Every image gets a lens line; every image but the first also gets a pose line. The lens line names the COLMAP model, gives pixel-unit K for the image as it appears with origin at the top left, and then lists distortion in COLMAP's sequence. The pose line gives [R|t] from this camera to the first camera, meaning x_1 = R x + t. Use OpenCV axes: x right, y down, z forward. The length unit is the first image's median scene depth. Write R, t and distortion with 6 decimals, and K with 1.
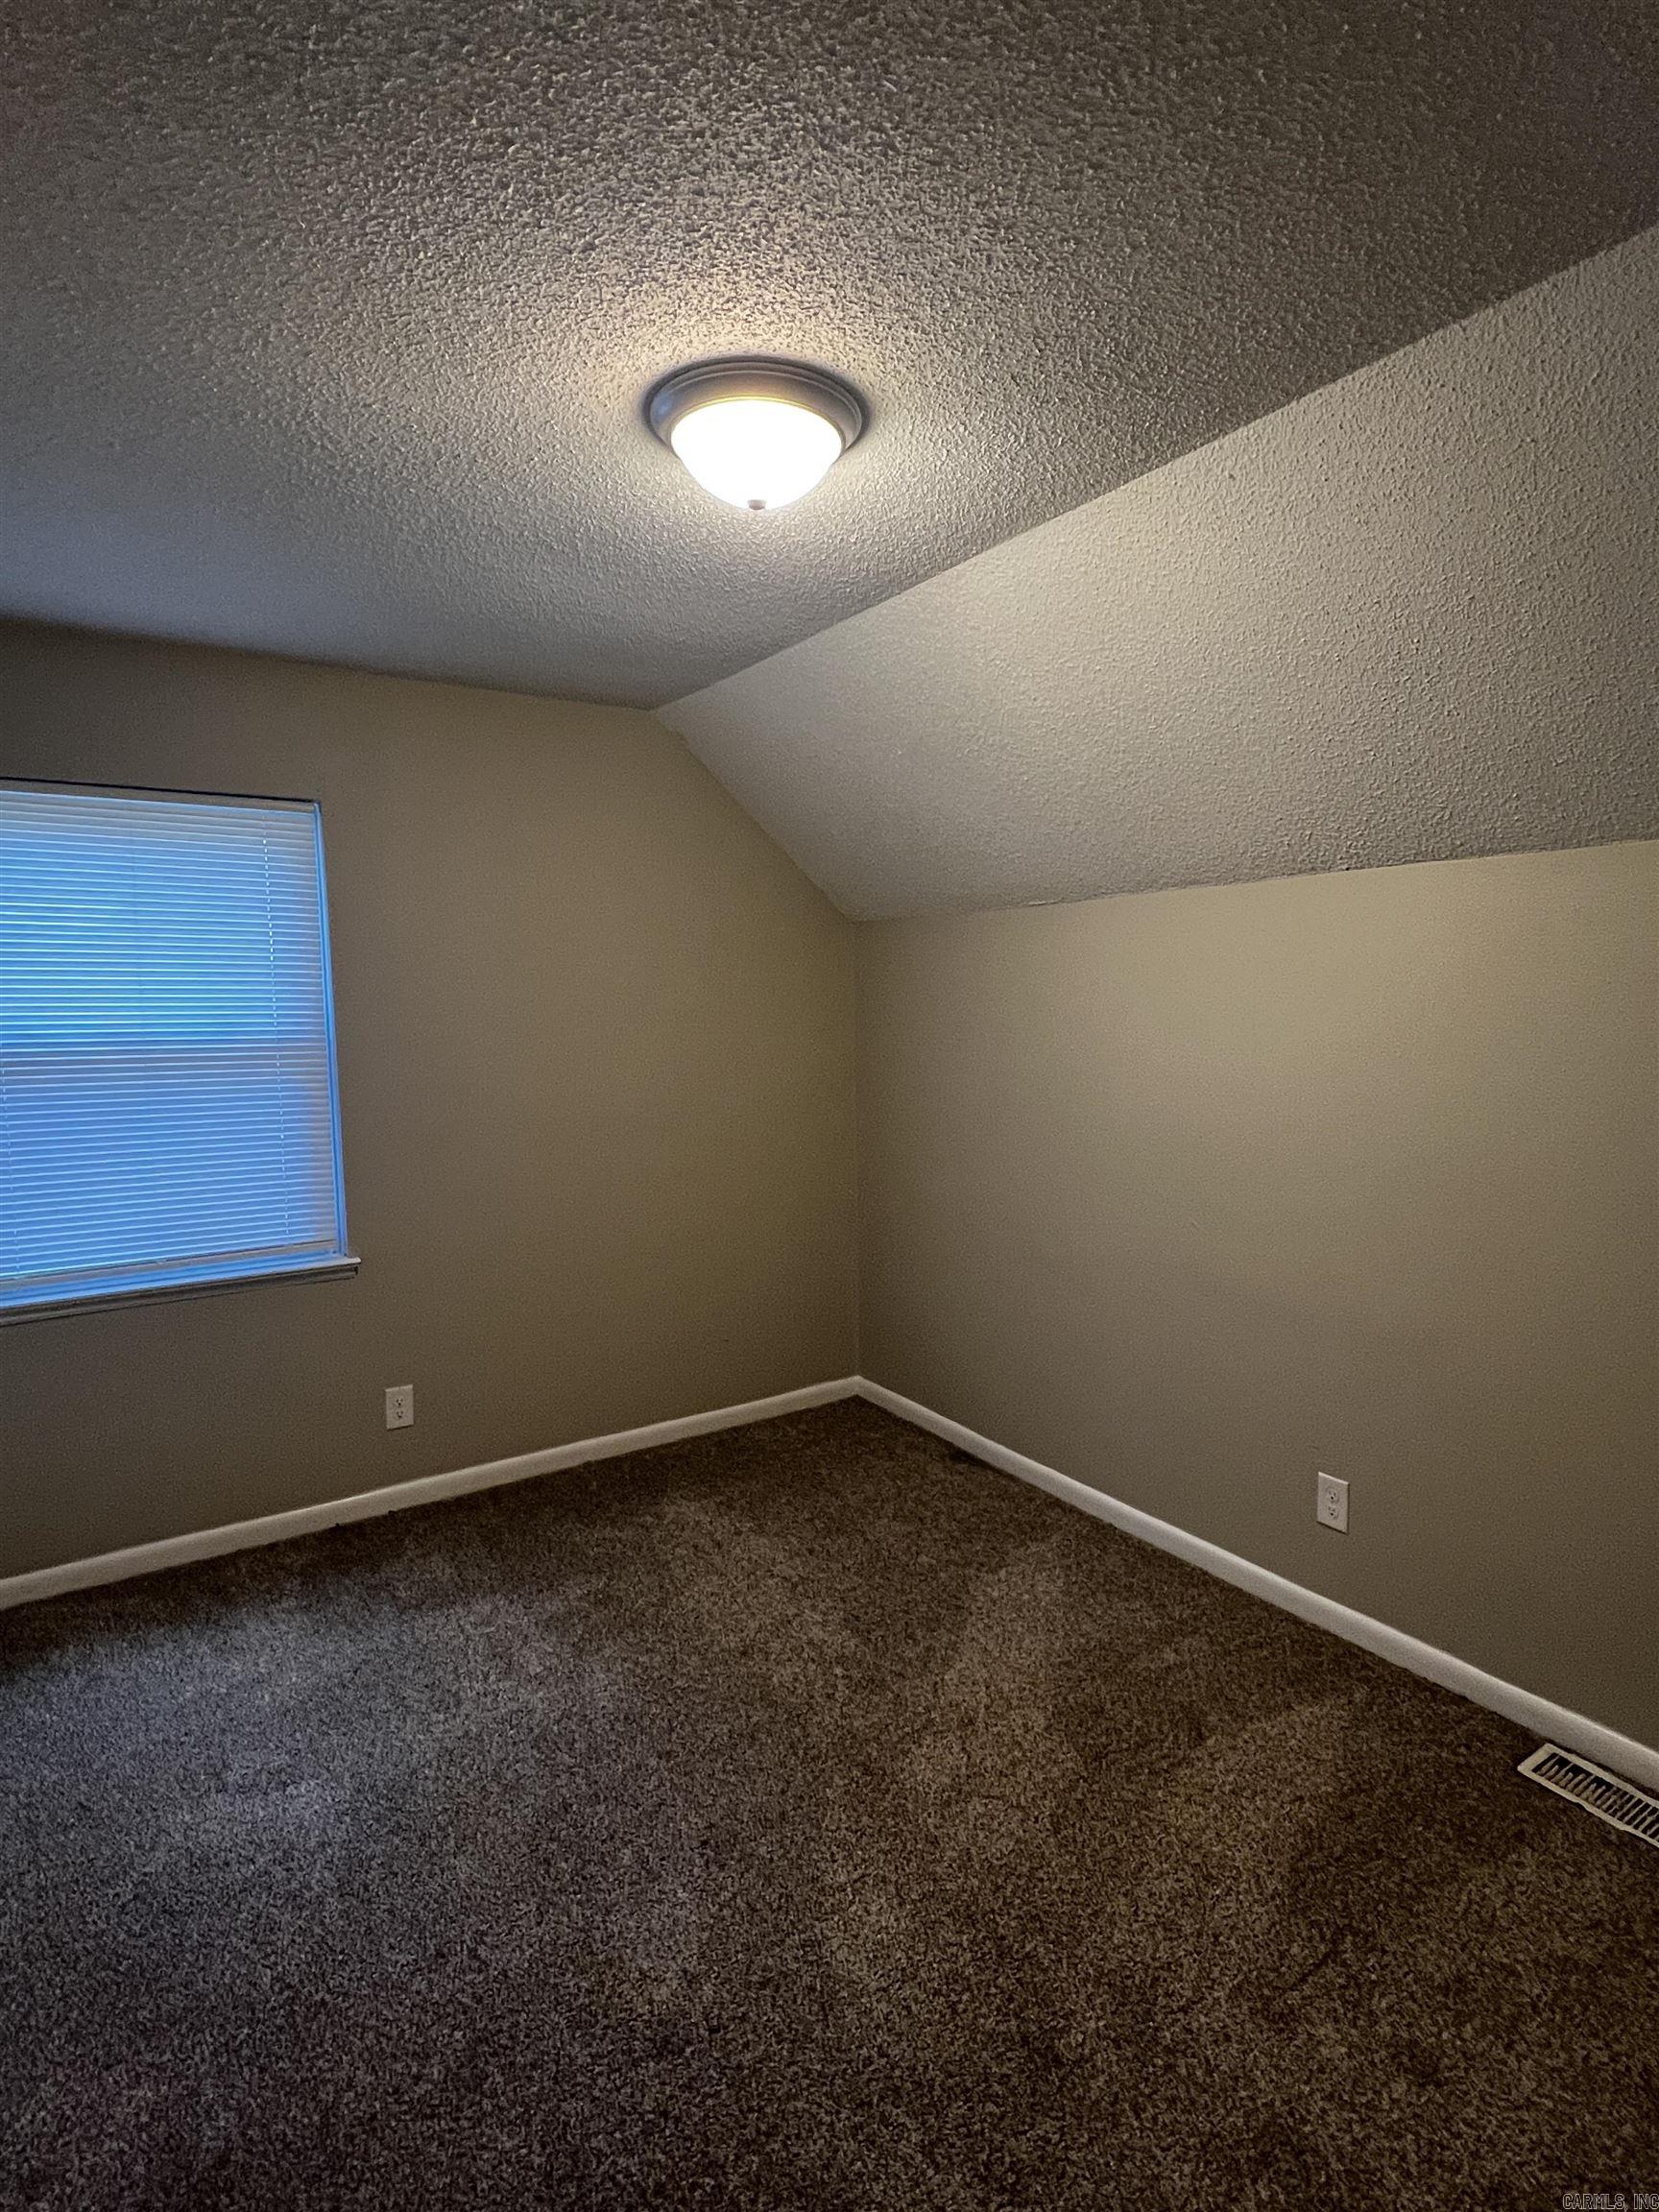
lens RADIAL K [[1138.4, 0, 832.8], [0, 1138.4, 1111.1], [0, 0, 1]] dist [0.000022, 0.001926]
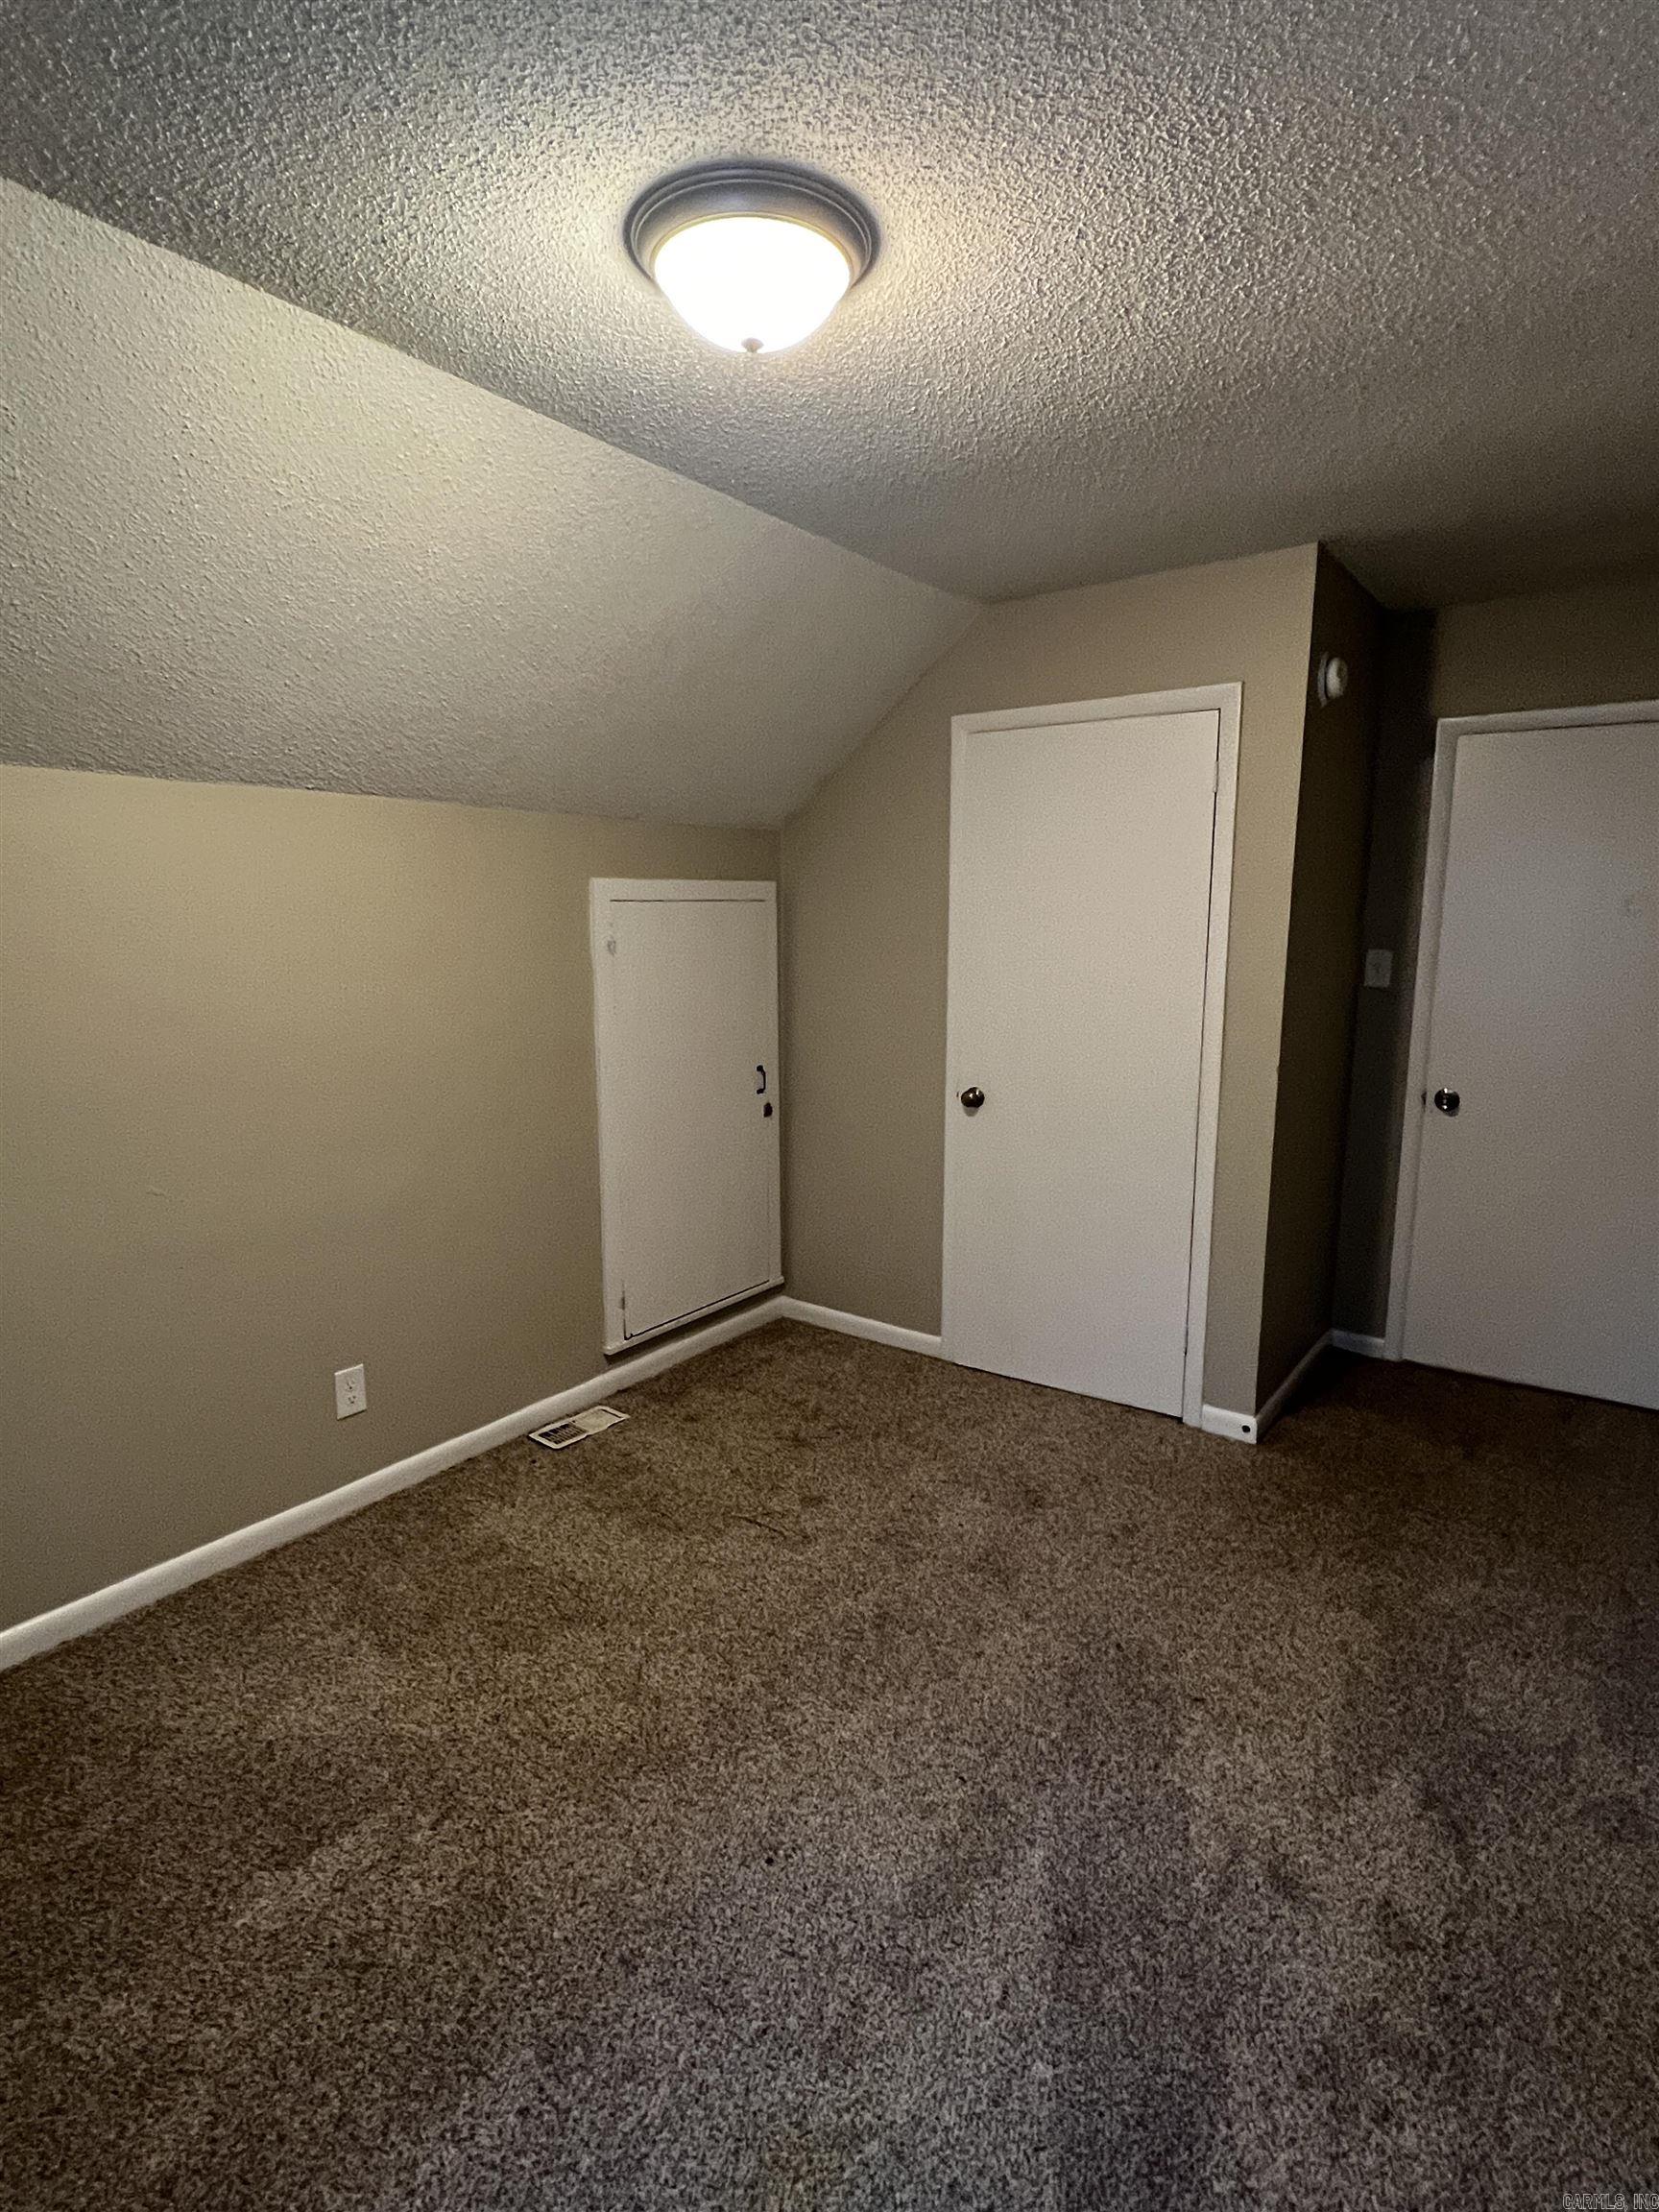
lens RADIAL K [[1138.4, 0, 830.4], [0, 1138.4, 1098.5], [0, 0, 1]] dist [0.000022, 0.001926]
pose [[-0.333177, -0.144186, 0.931775, -0.754915], [0.092694, 0.978442, 0.184552, -0.090572], [-0.938297, 0.147858, -0.312629, 0.991238]]
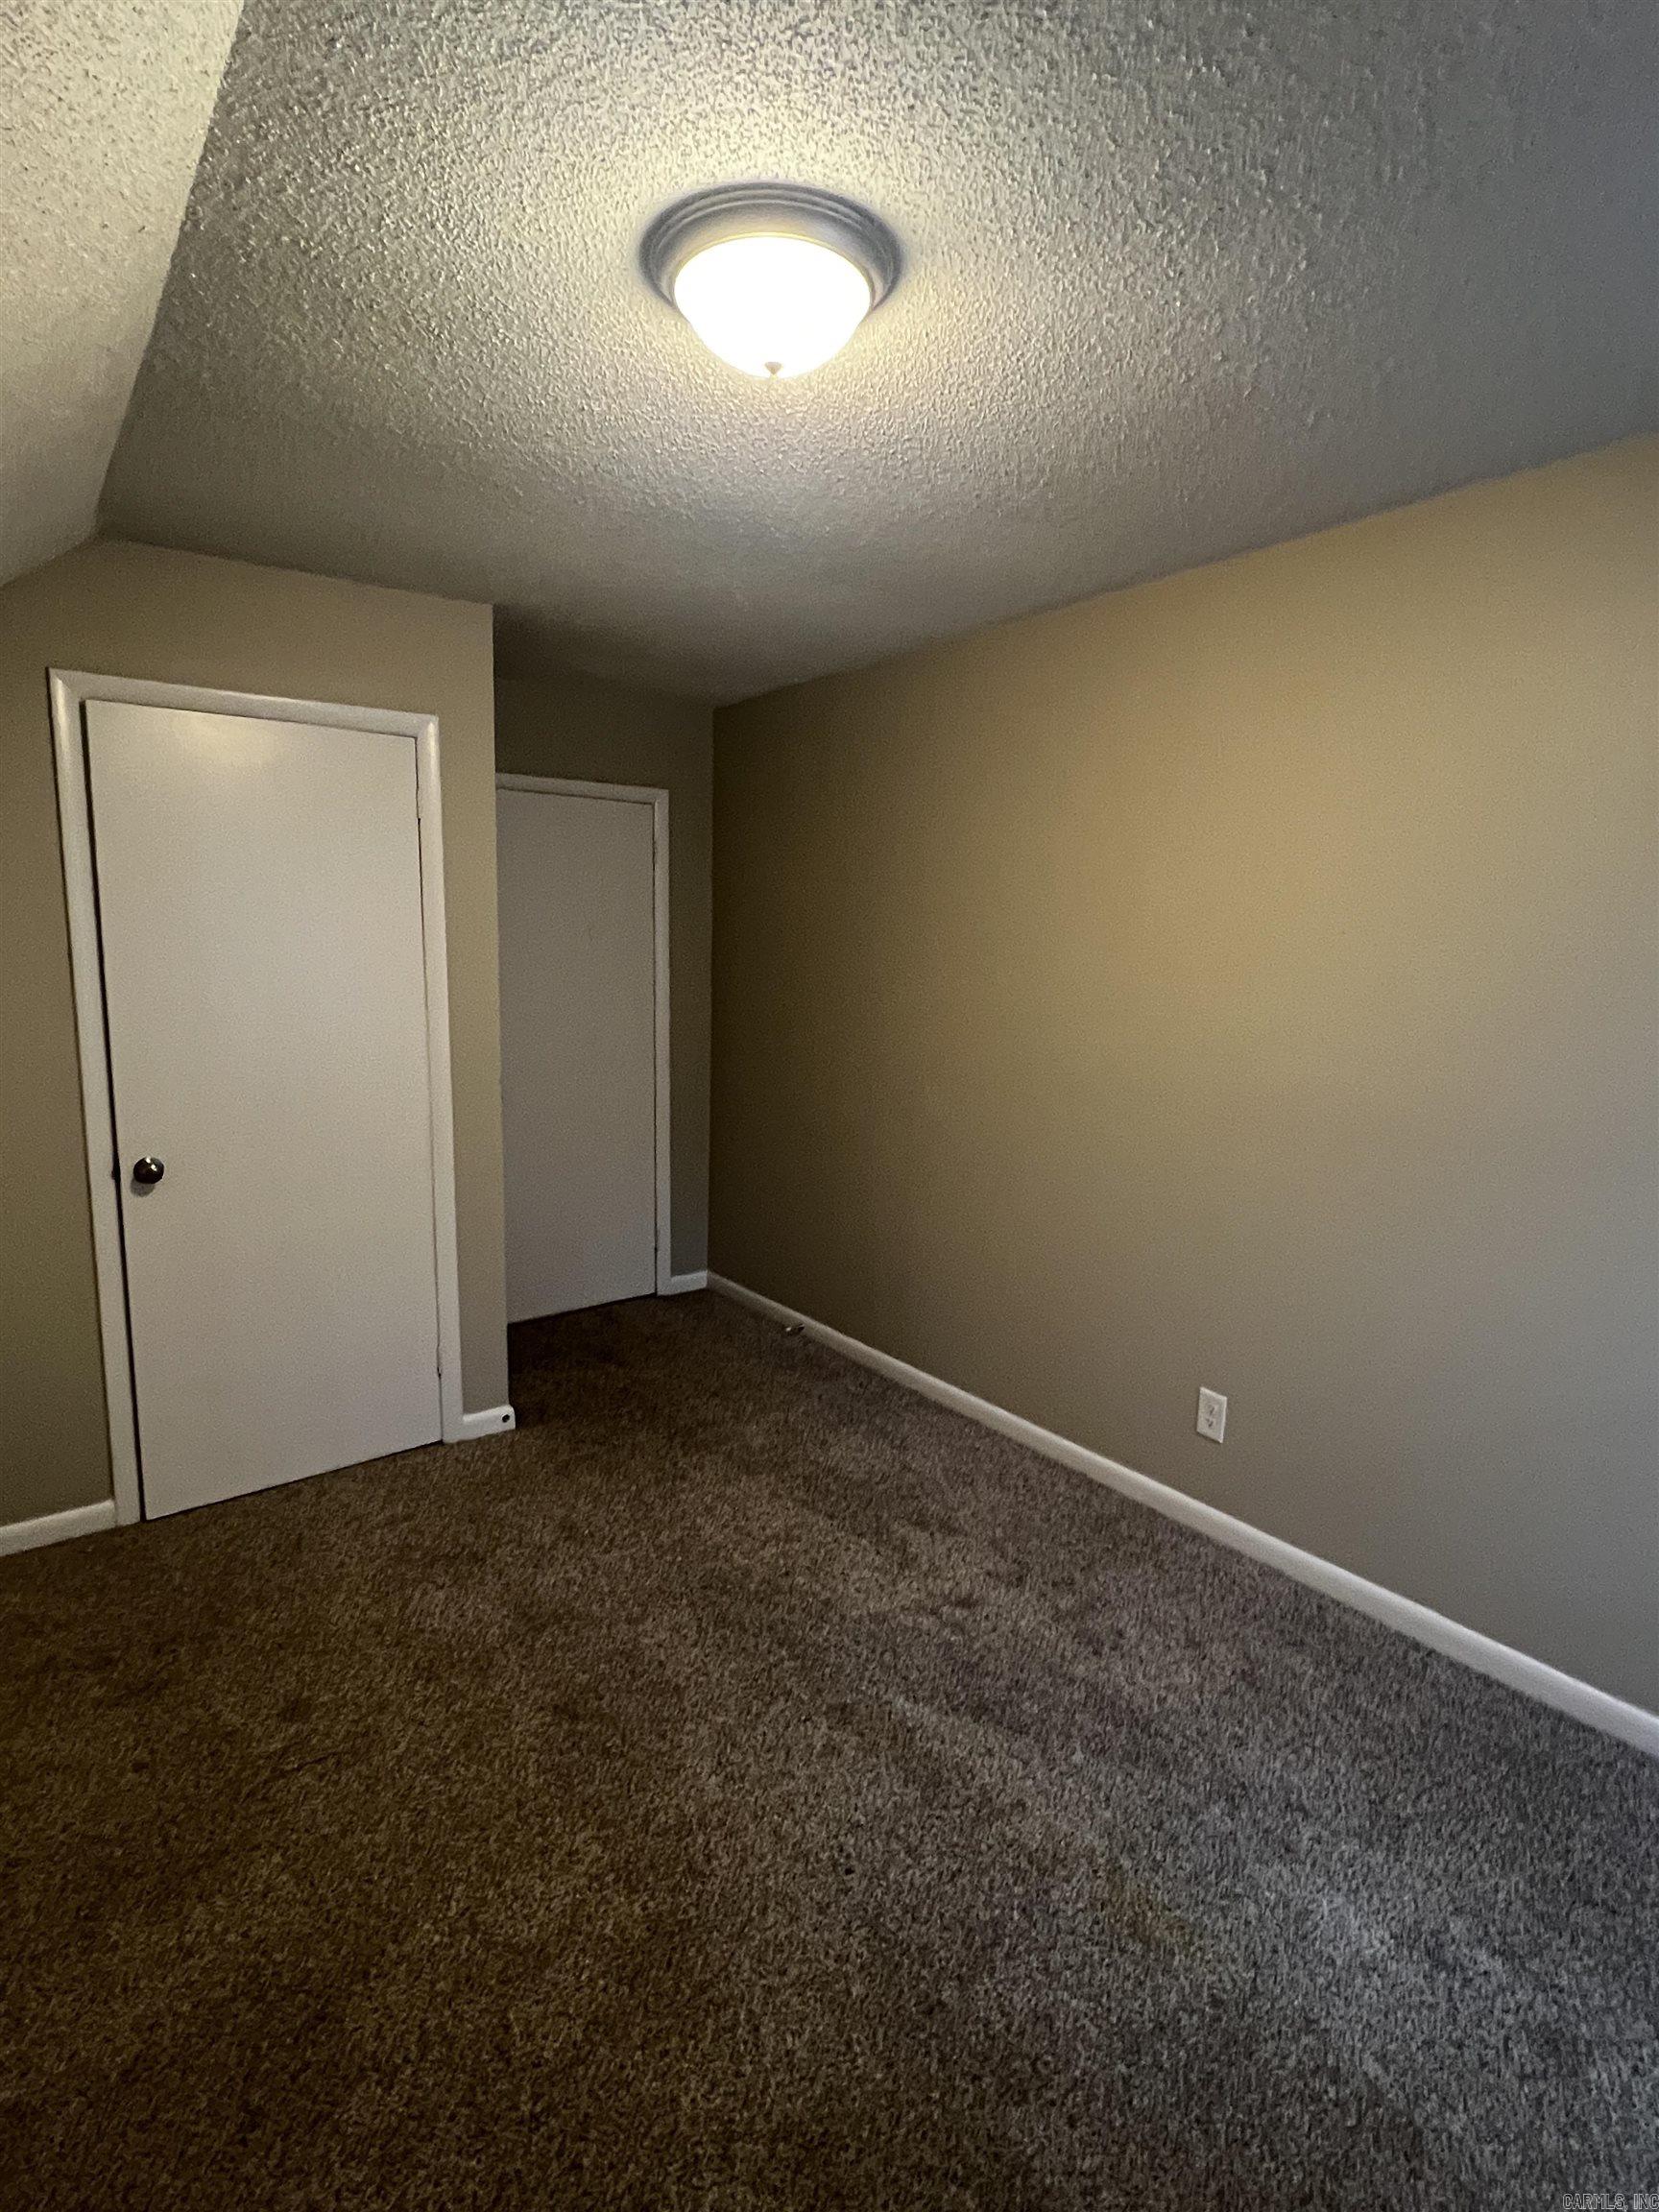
lens RADIAL K [[1138.4, 0, 827.7], [0, 1138.4, 1109.6], [0, 0, 1]] dist [0.000022, 0.001926]
pose [[-0.998758, 0.000683, -0.049812, -0.040513], [-0.011244, 0.971015, 0.238753, -0.143577], [0.048531, 0.239016, -0.969802, 1.502155]]
